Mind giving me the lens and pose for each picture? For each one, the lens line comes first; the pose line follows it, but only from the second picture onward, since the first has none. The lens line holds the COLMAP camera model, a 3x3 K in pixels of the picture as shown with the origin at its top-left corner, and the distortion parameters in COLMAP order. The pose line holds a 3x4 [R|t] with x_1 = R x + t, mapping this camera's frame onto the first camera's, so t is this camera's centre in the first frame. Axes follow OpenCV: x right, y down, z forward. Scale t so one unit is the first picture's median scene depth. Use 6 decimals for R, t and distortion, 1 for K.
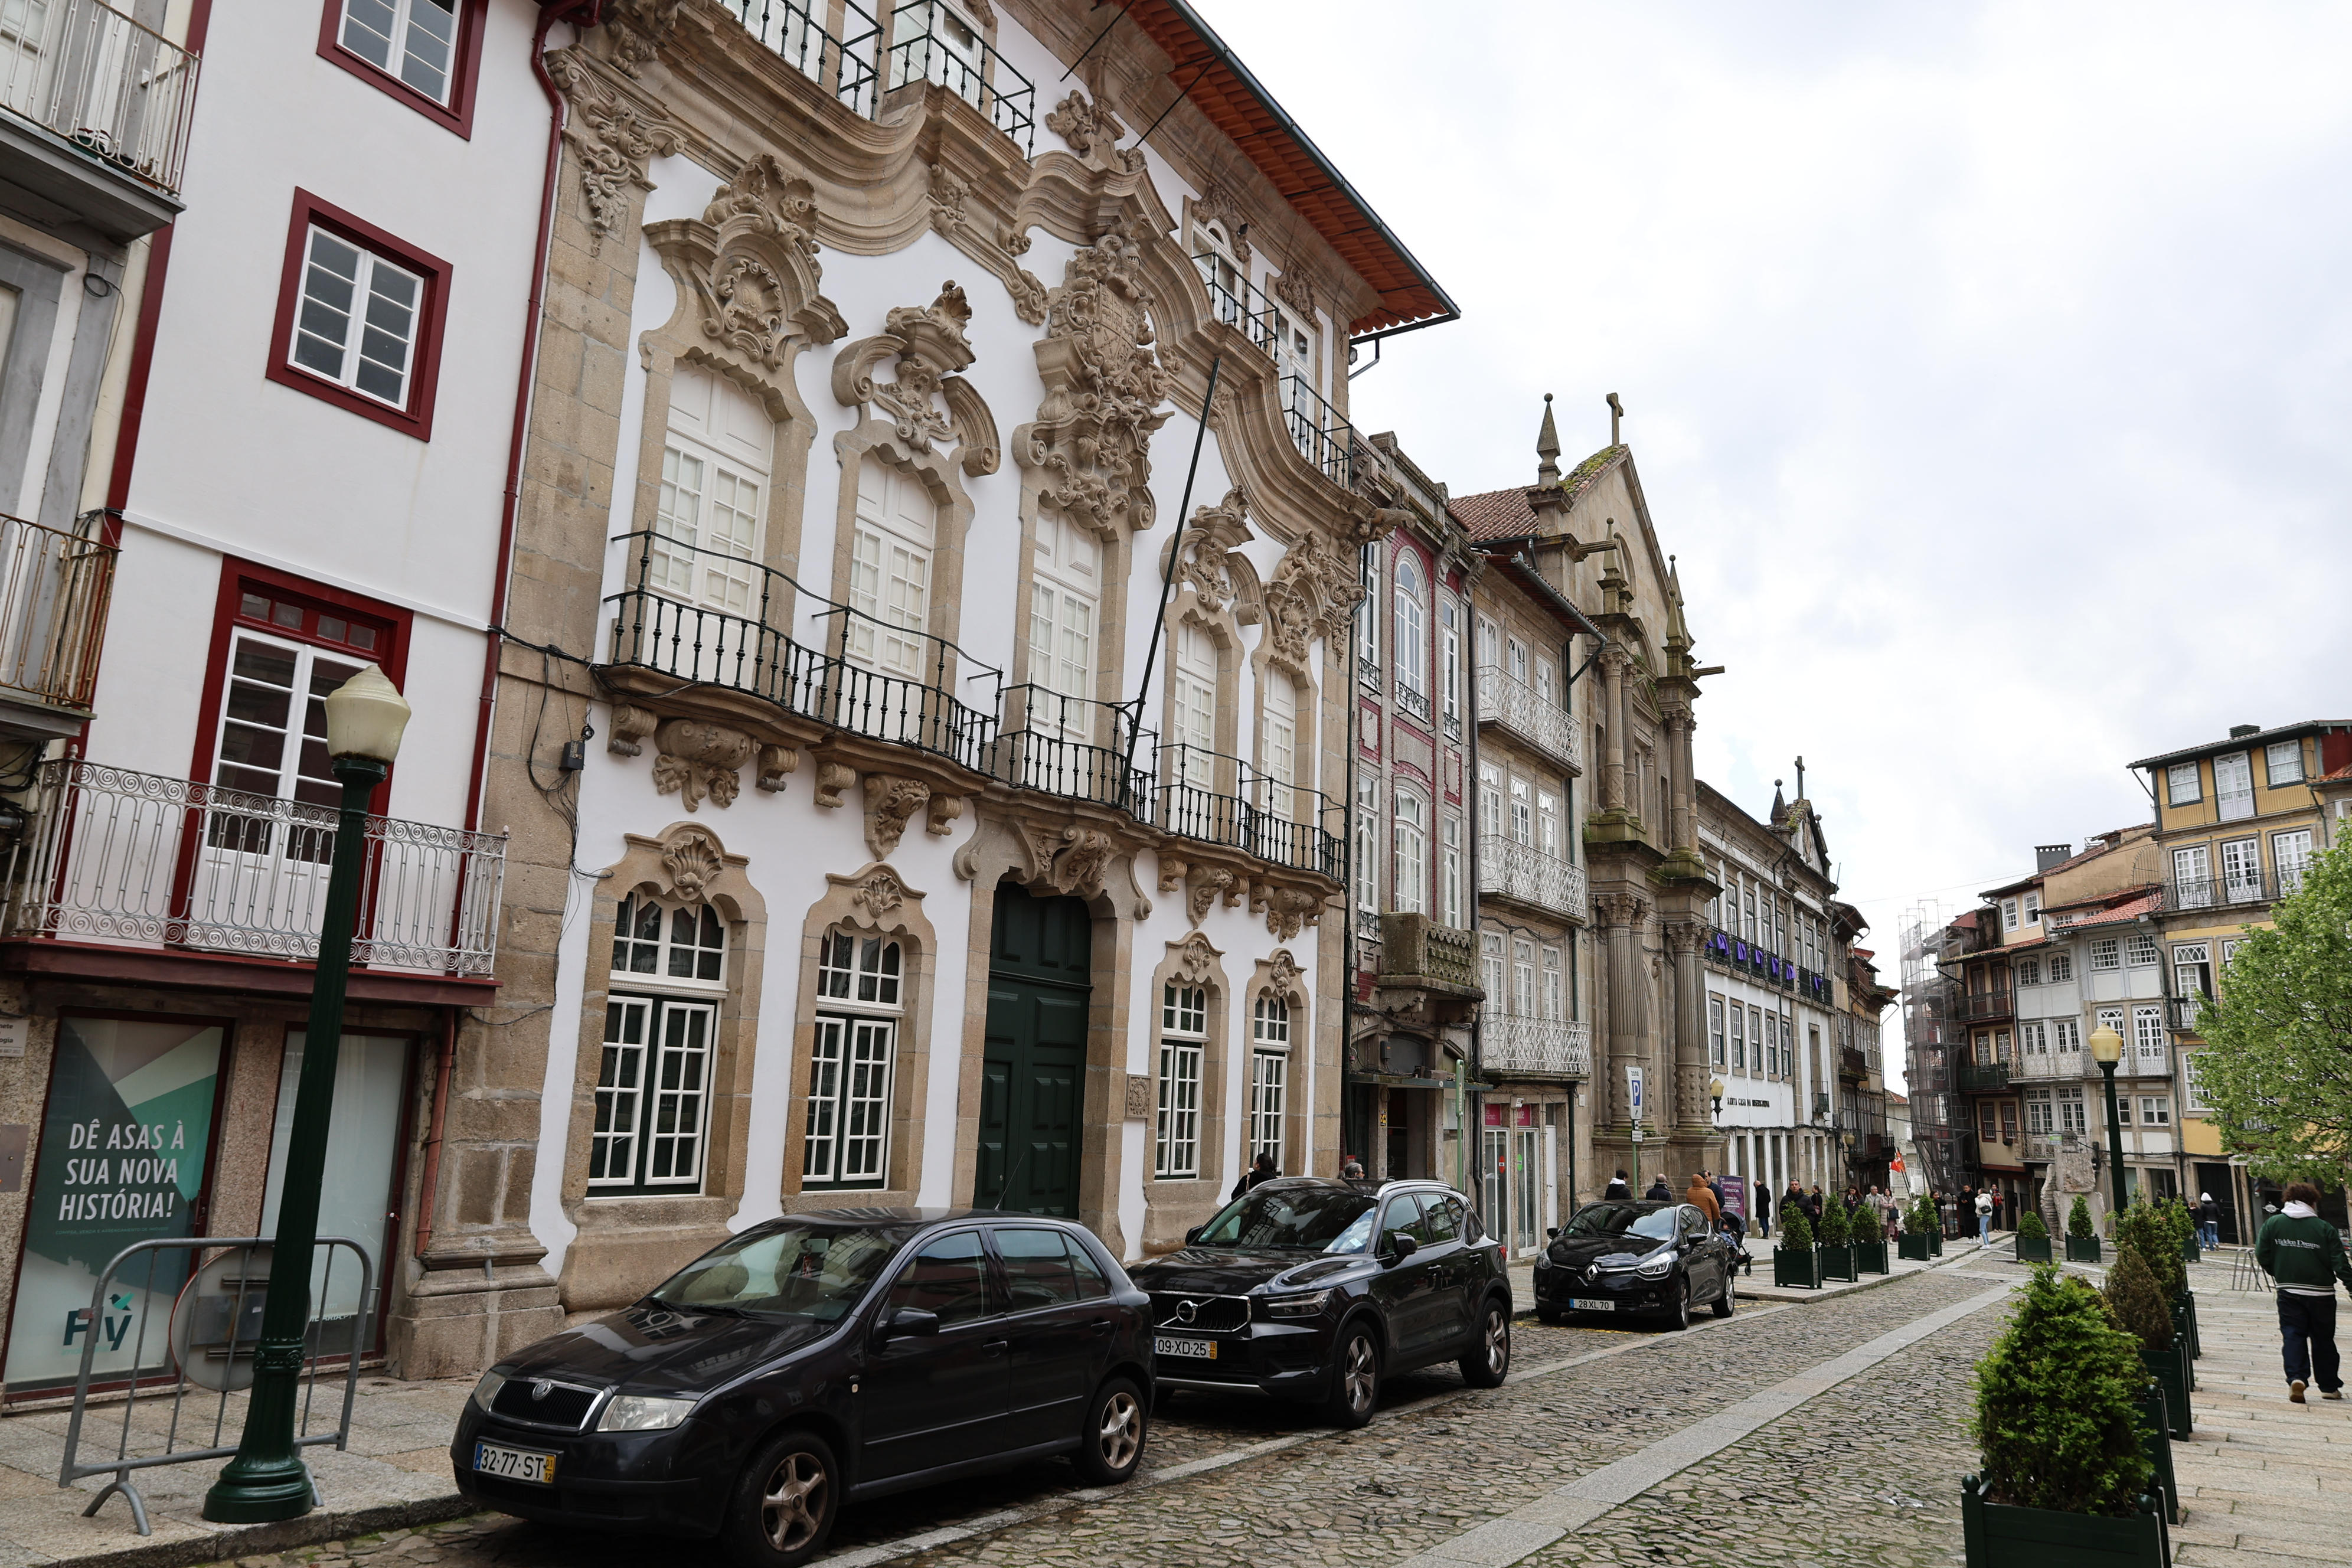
lens RADIAL K [[1599.2, 0, 1176.0], [0, 1599.2, 784.0], [0, 0, 1]] dist [-0.026471, 0.018534]
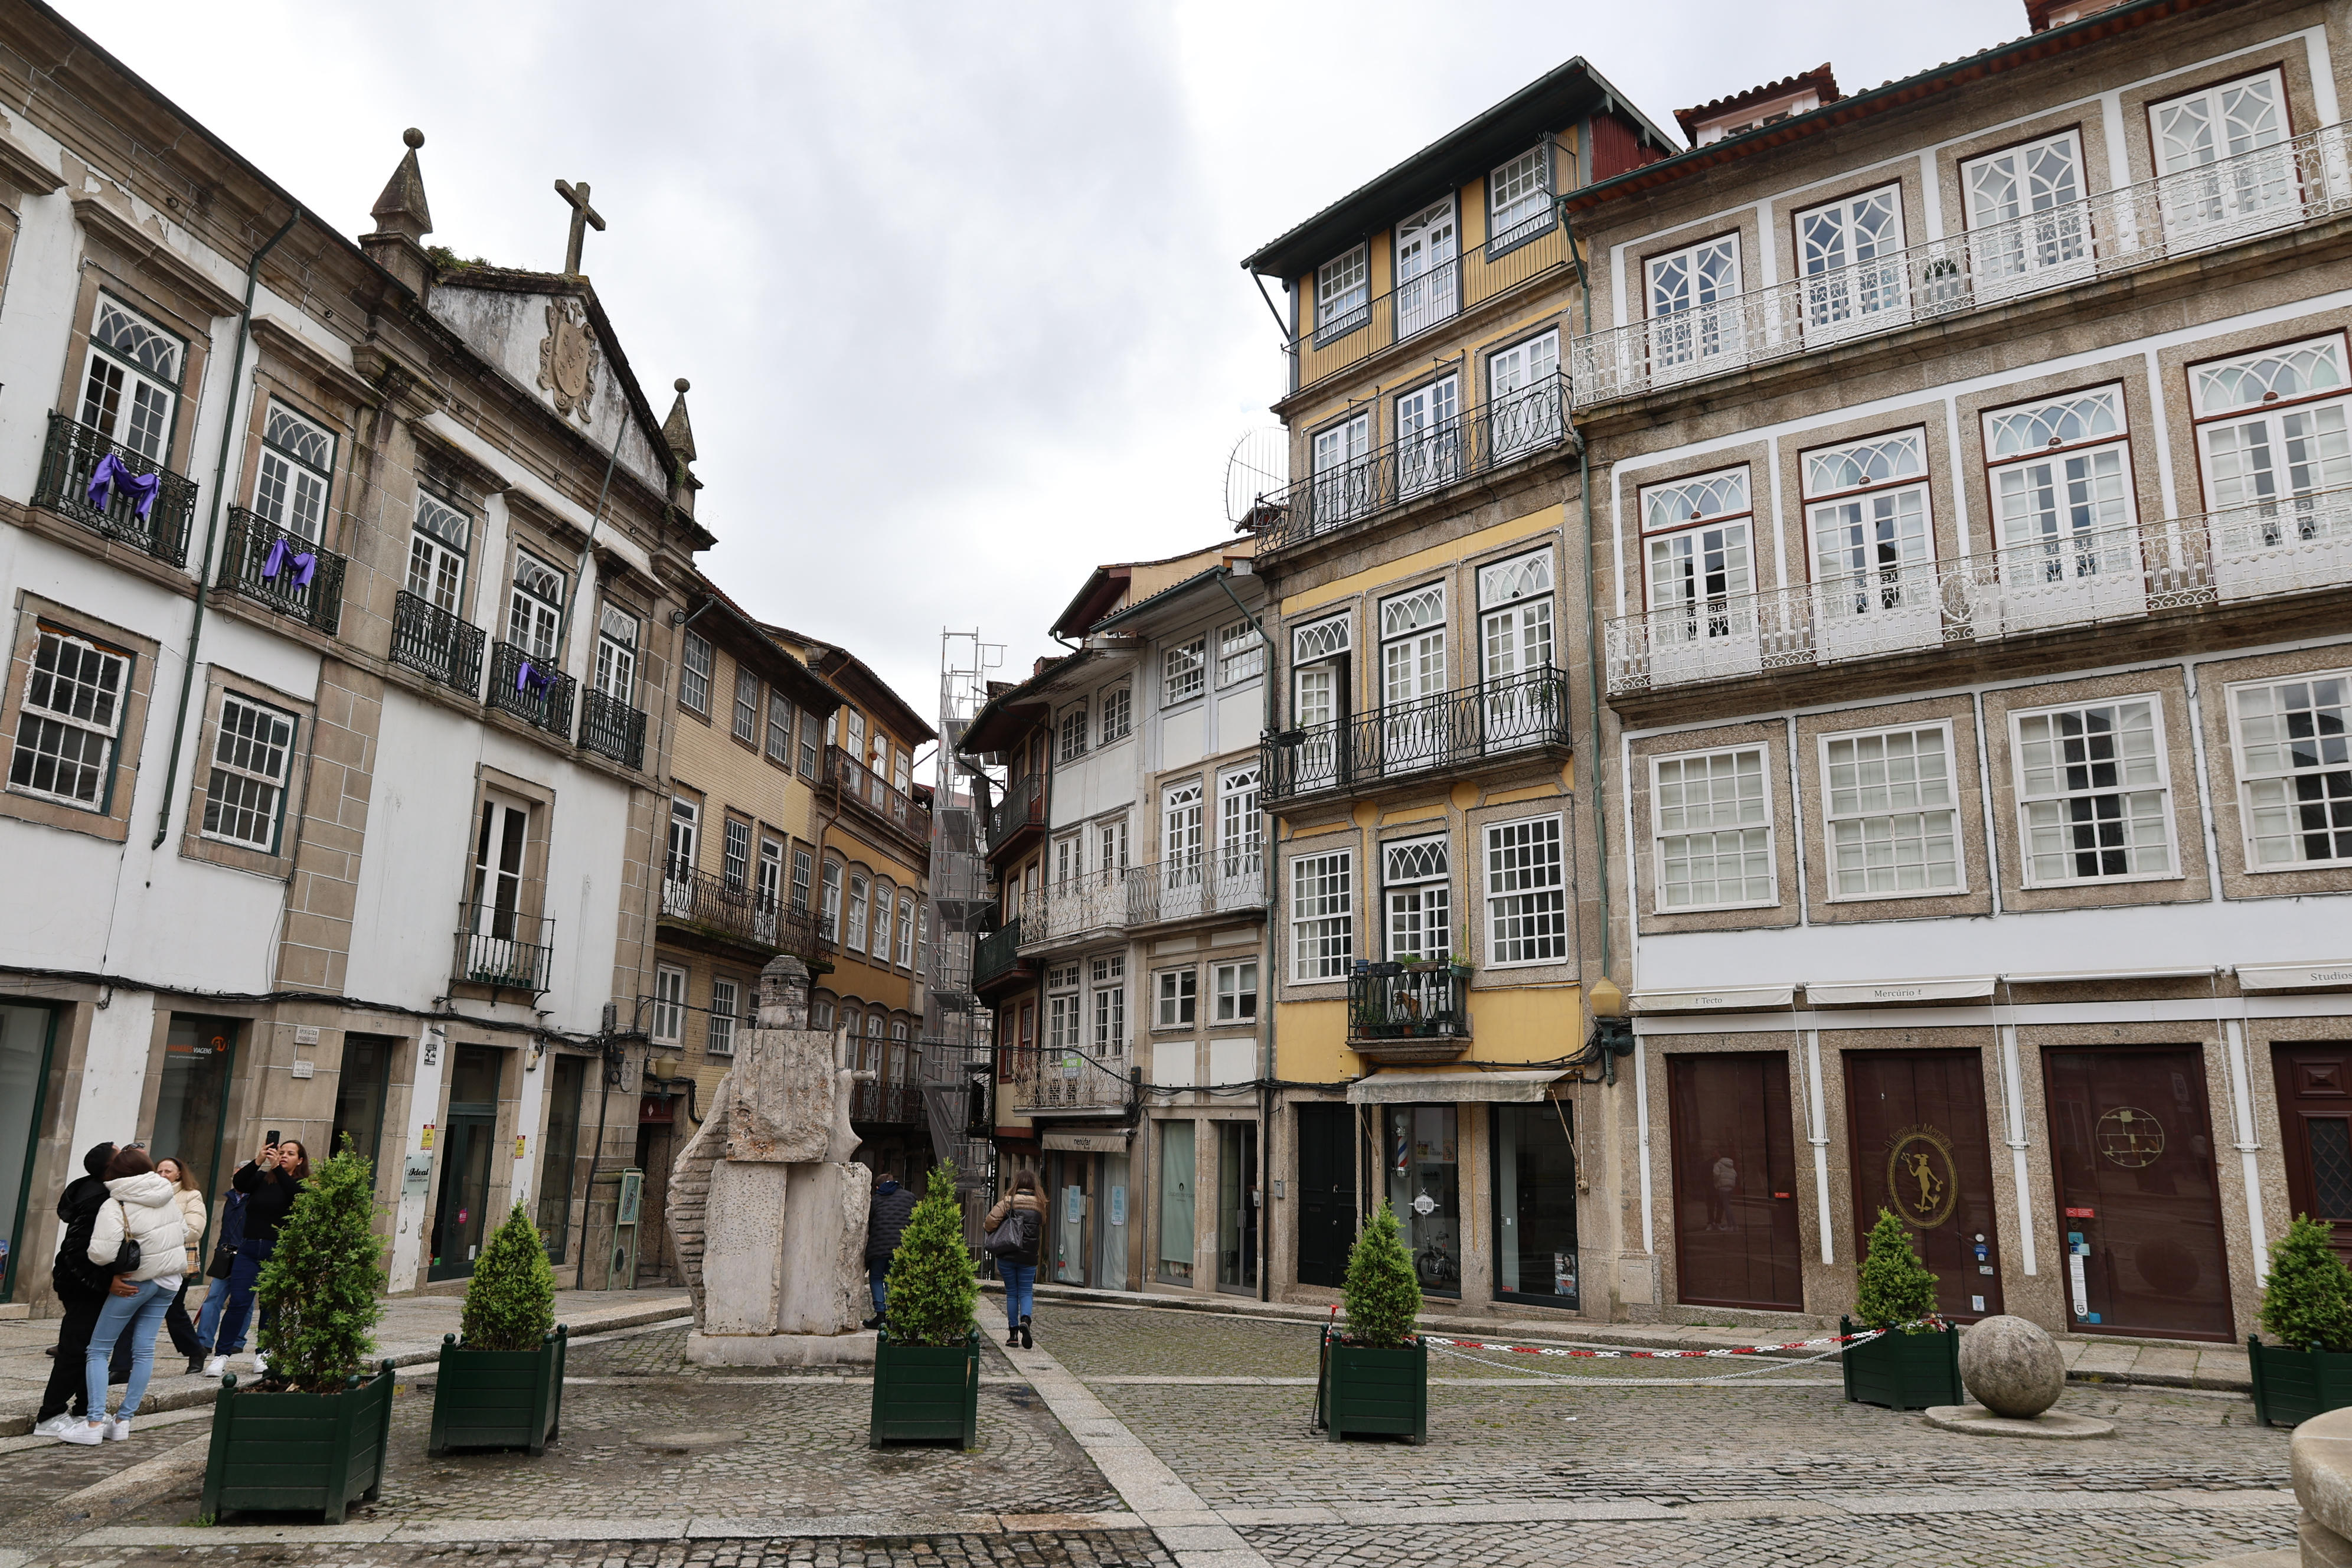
lens RADIAL K [[1599.2, 0, 1176.0], [0, 1599.2, 784.0], [0, 0, 1]] dist [-0.026471, 0.018534]
pose [[0.933043, 0.063107, 0.354187, 0.434767], [-0.063711, 0.997919, -0.009969, 0.152169], [-0.354079, -0.013264, 0.935121, 0.580237]]
